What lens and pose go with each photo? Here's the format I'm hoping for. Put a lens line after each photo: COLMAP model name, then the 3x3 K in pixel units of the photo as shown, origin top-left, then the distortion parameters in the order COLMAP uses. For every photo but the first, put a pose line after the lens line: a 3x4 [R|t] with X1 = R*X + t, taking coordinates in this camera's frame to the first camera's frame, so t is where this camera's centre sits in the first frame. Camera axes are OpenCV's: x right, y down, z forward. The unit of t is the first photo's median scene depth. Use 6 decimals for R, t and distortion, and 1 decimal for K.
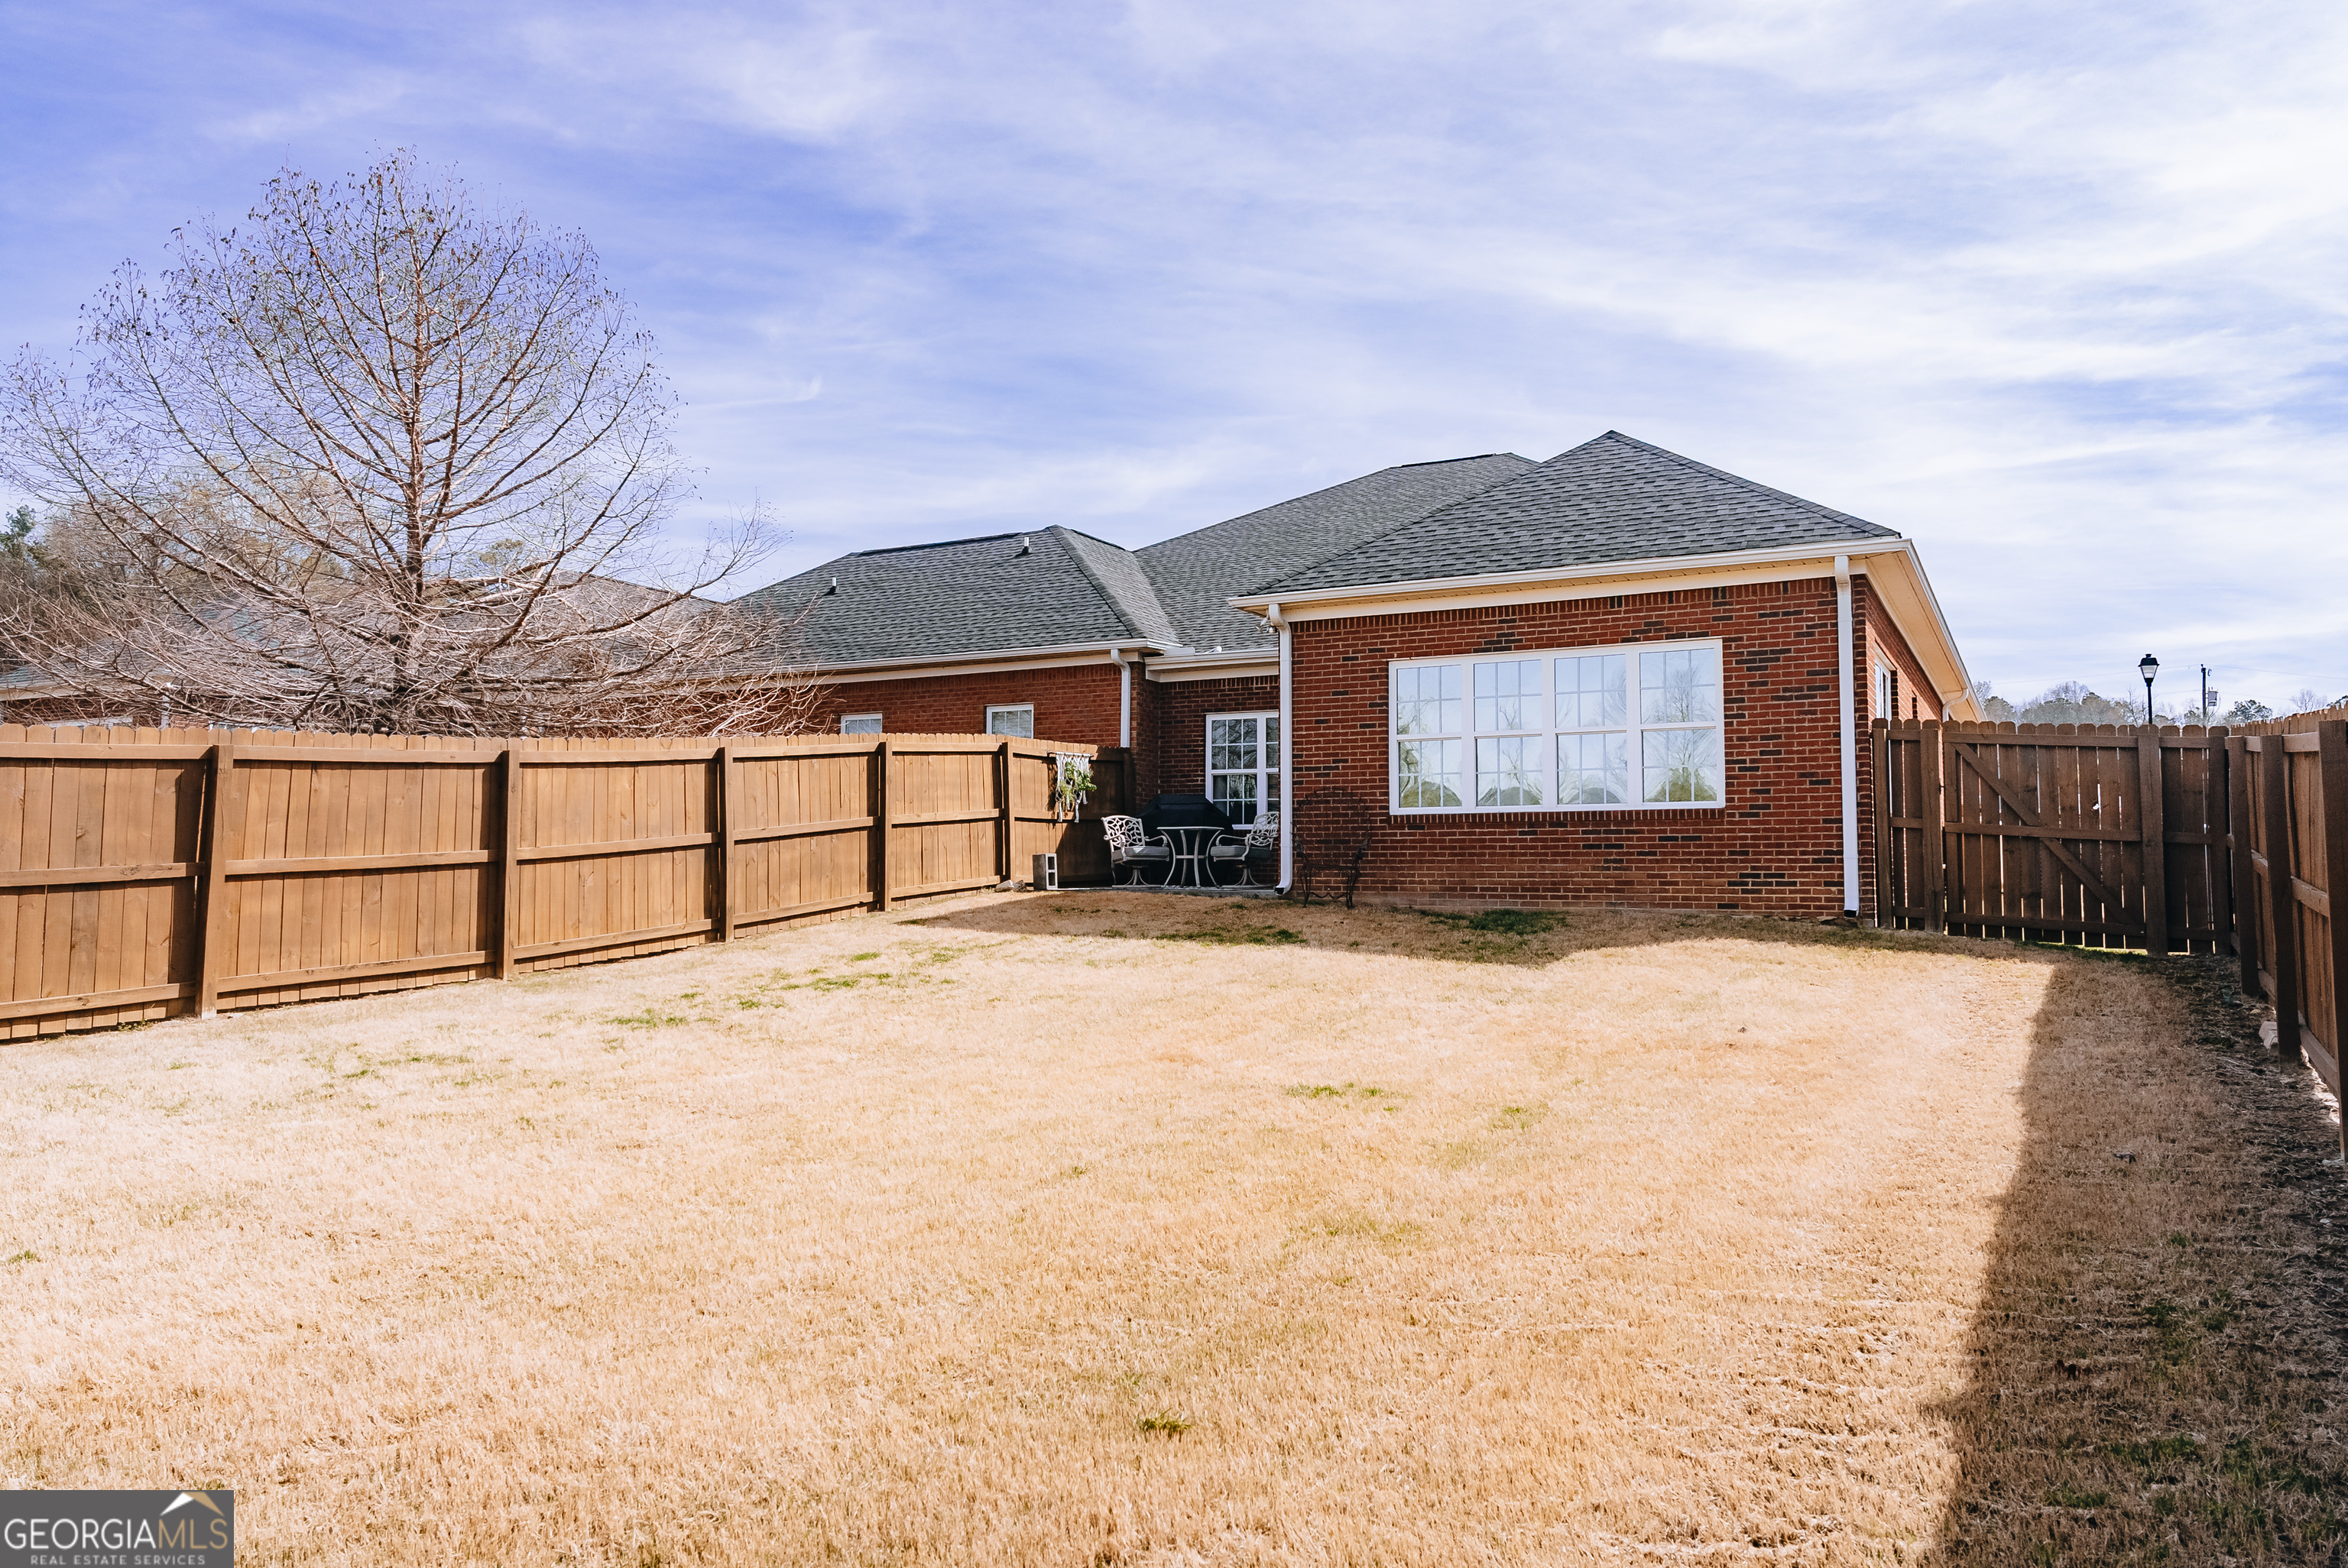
lens RADIAL K [[1576.3, 0, 1168.3], [0, 1576.3, 770.6], [0, 0, 1]] dist [-0.010334, 0.009409]
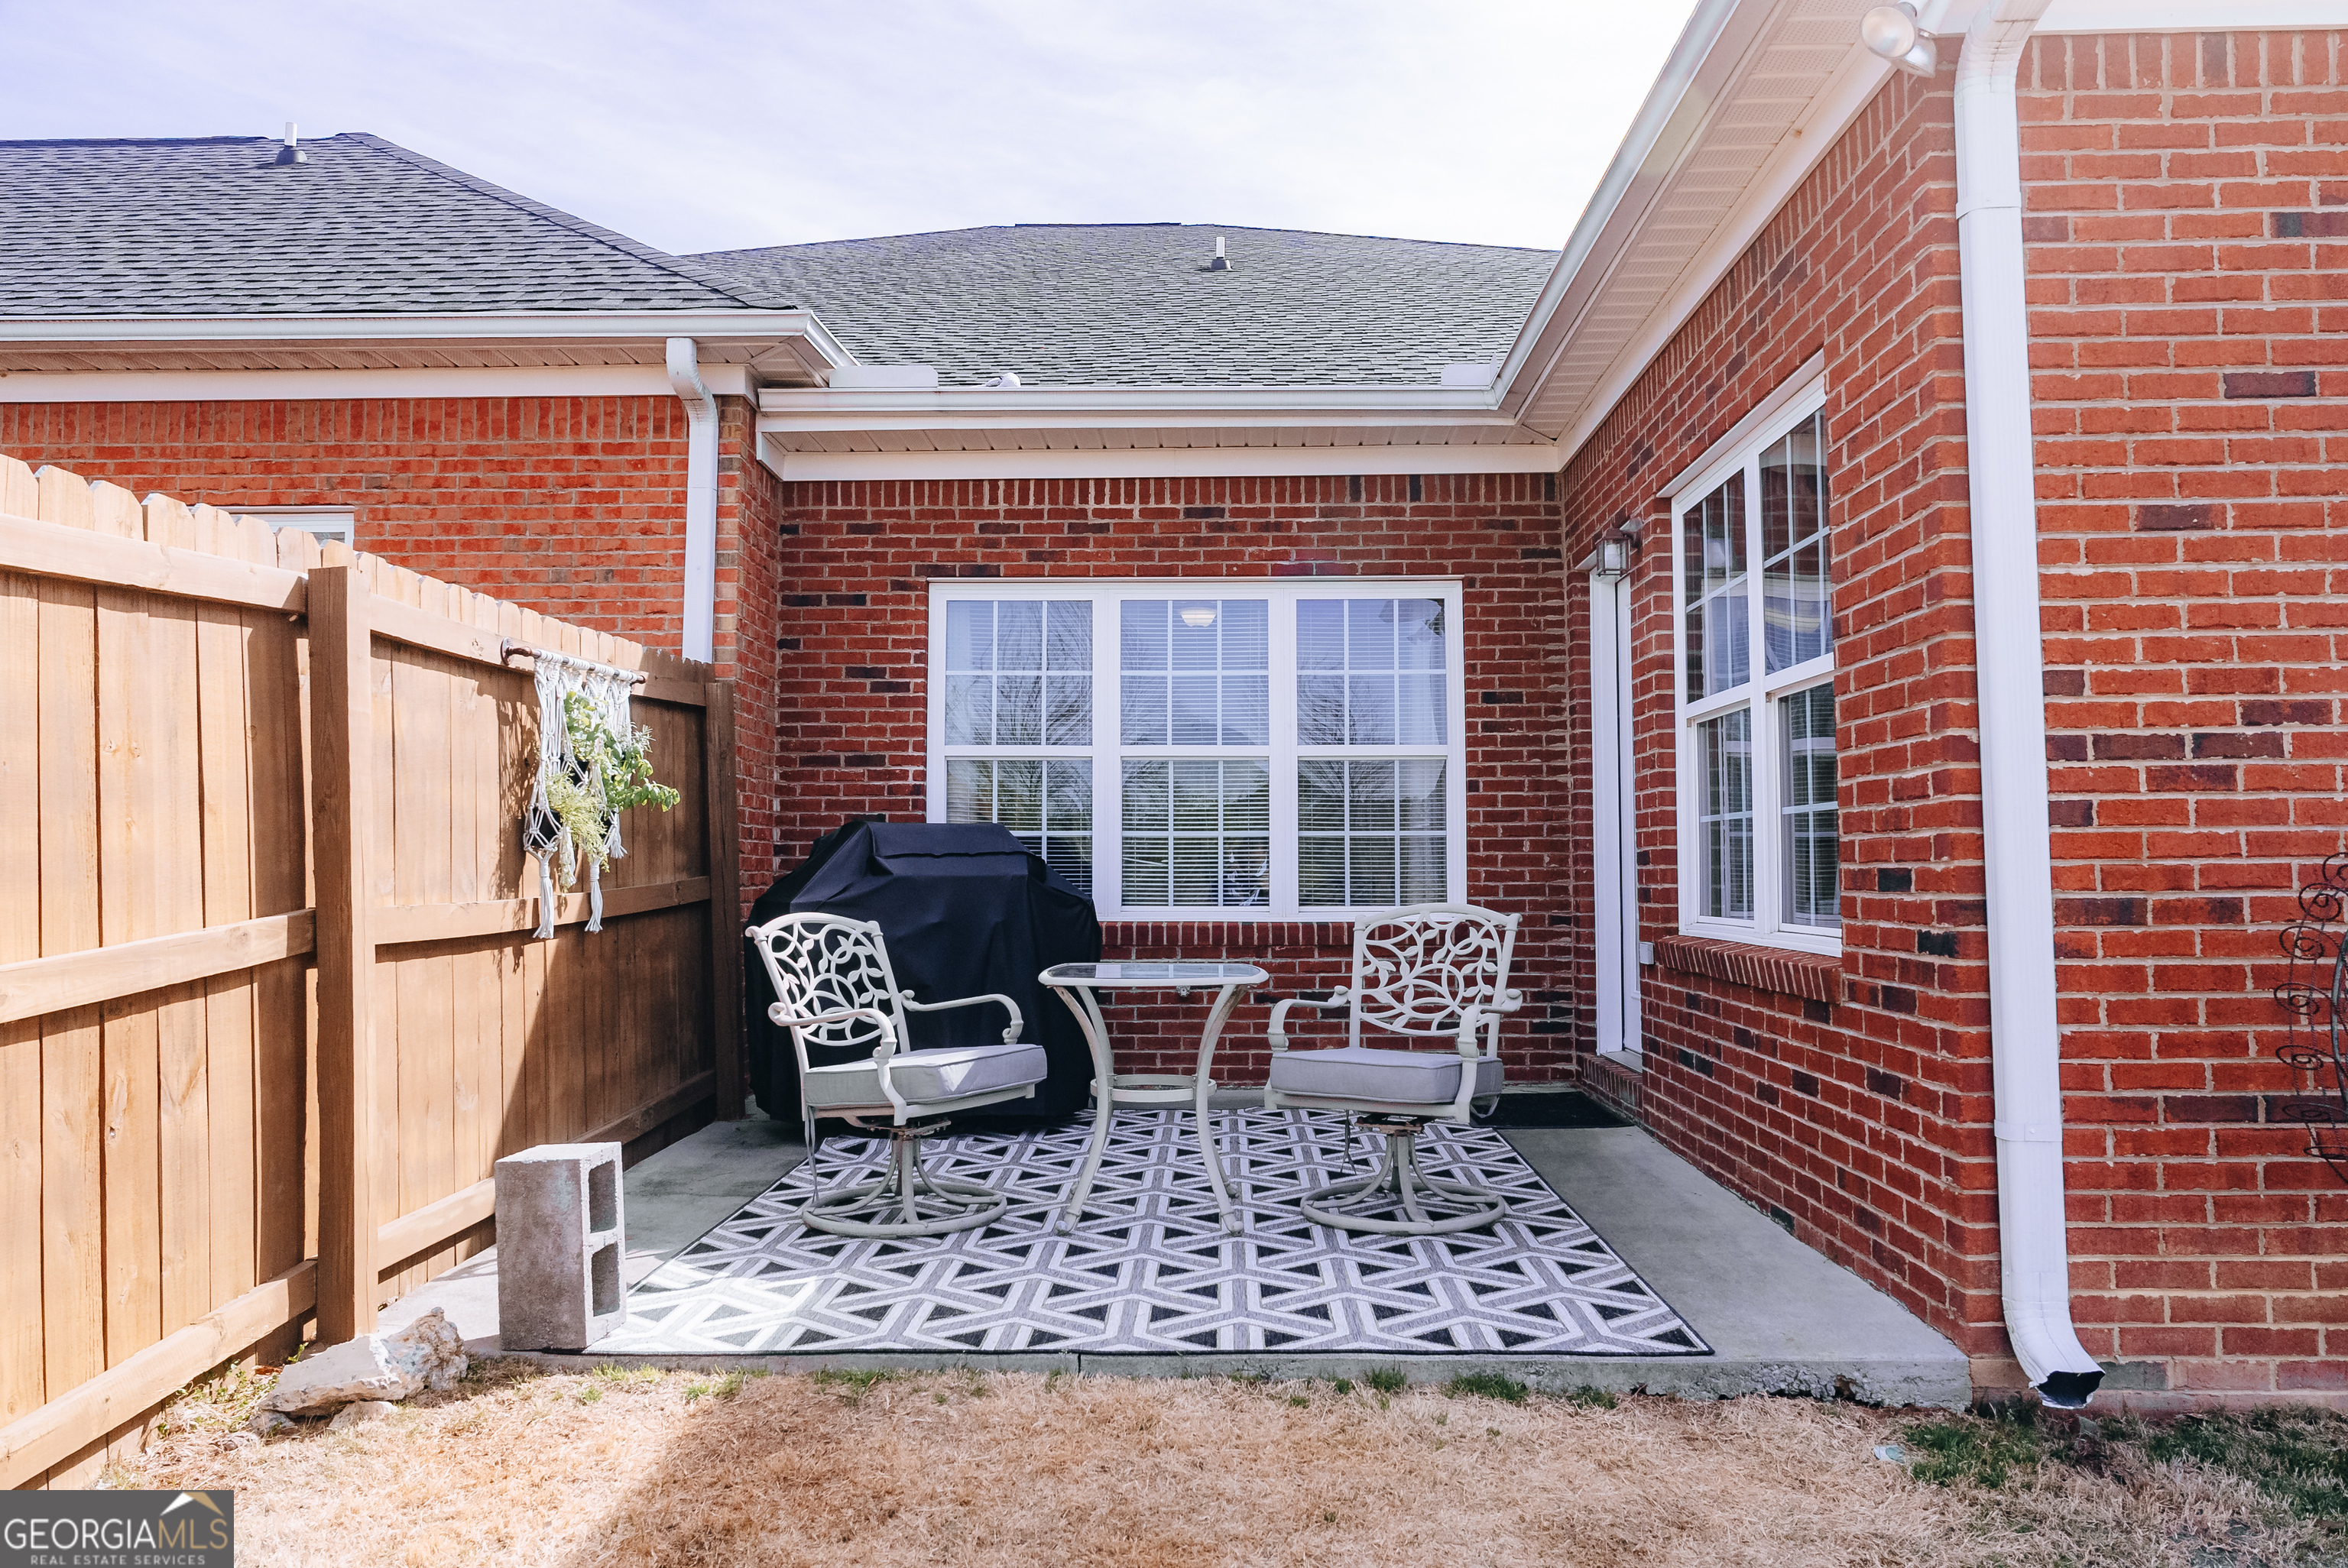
lens RADIAL K [[1576.3, 0, 1168.3], [0, 1576.3, 770.6], [0, 0, 1]] dist [-0.010334, 0.009409]
pose [[0.887874, 0.028176, 0.459223, -0.094246], [-0.031082, 0.999516, -0.001230, 0.004153], [-0.459035, -0.013182, 0.888320, 0.734059]]
